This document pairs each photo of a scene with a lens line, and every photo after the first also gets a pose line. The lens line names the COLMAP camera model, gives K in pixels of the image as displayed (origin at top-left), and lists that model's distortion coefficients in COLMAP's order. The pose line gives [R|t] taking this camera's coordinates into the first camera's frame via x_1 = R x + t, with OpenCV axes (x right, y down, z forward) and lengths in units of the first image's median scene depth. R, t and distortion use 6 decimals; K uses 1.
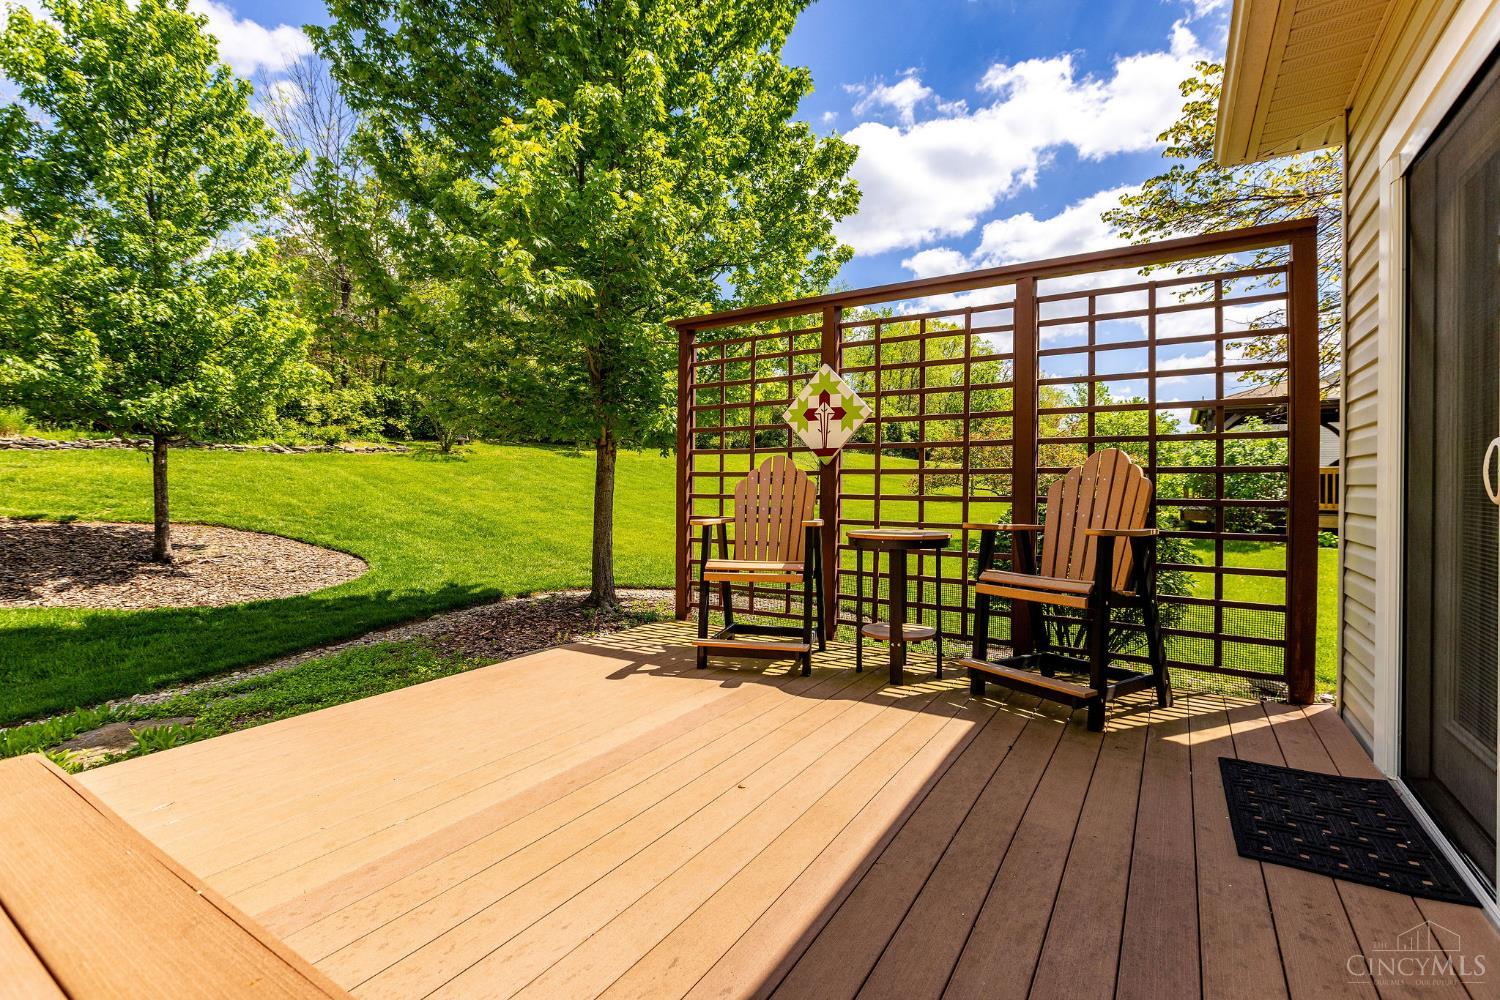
lens RADIAL K [[666.7, 0, 753.5], [0, 666.7, 486.0], [0, 0, 1]] dist [0.001281, -0.000041]
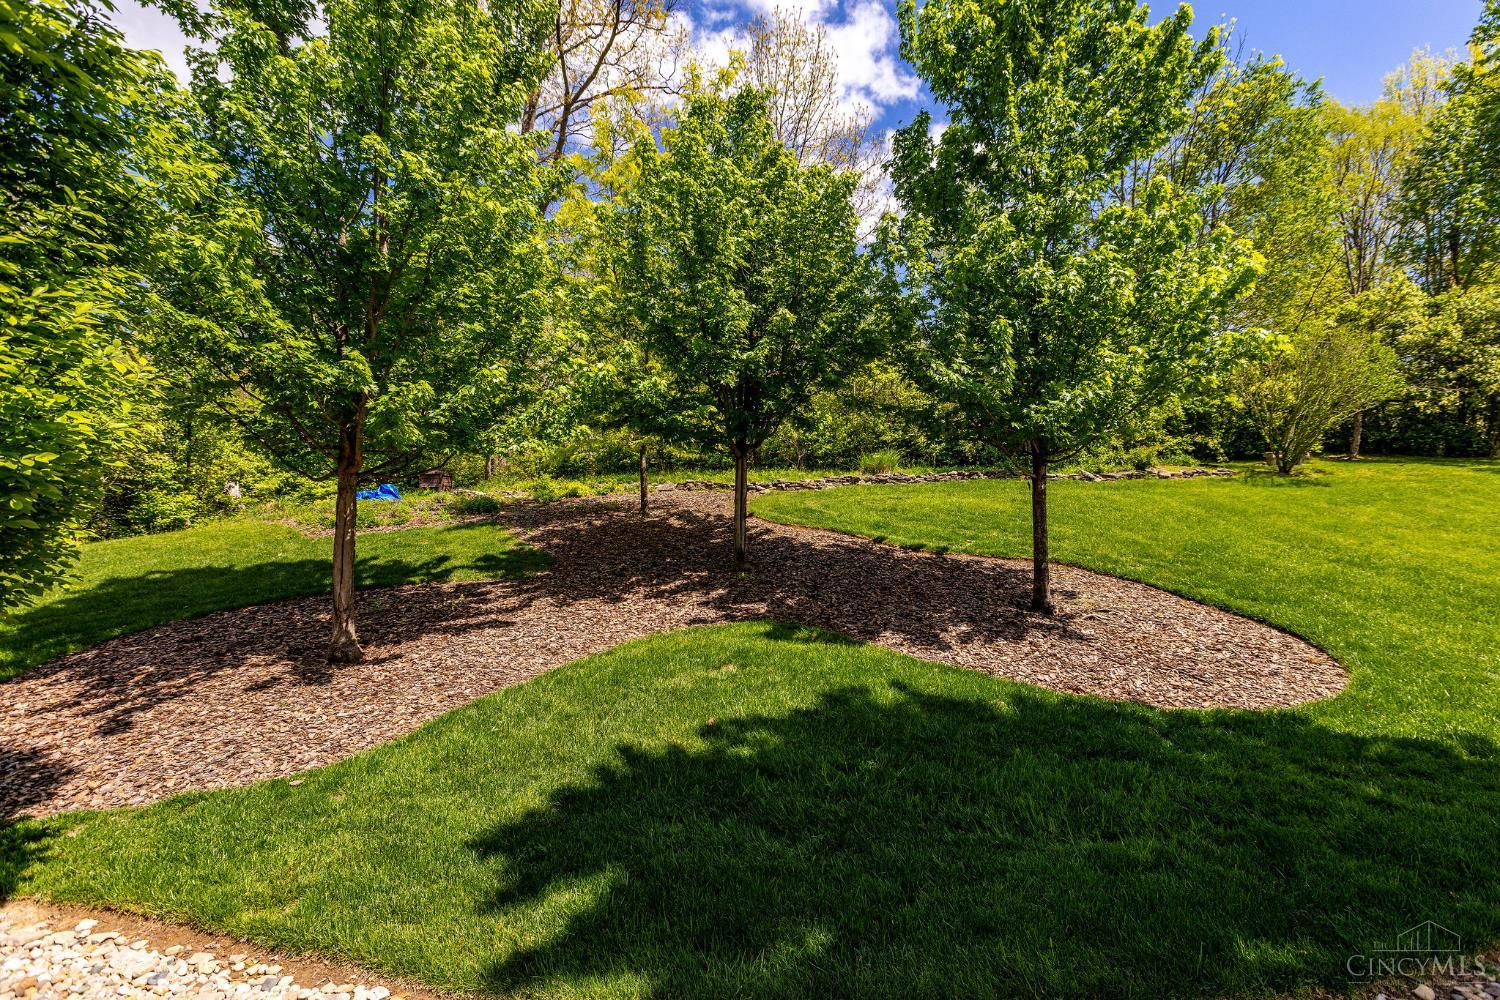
lens RADIAL K [[666.7, 0, 753.5], [0, 666.7, 486.0], [0, 0, 1]] dist [0.001281, -0.000041]
pose [[0.543056, -0.030115, -0.839156, -0.356621], [-0.010393, 0.999039, -0.042579, 0.000062], [0.839632, 0.031844, 0.542221, 0.238966]]
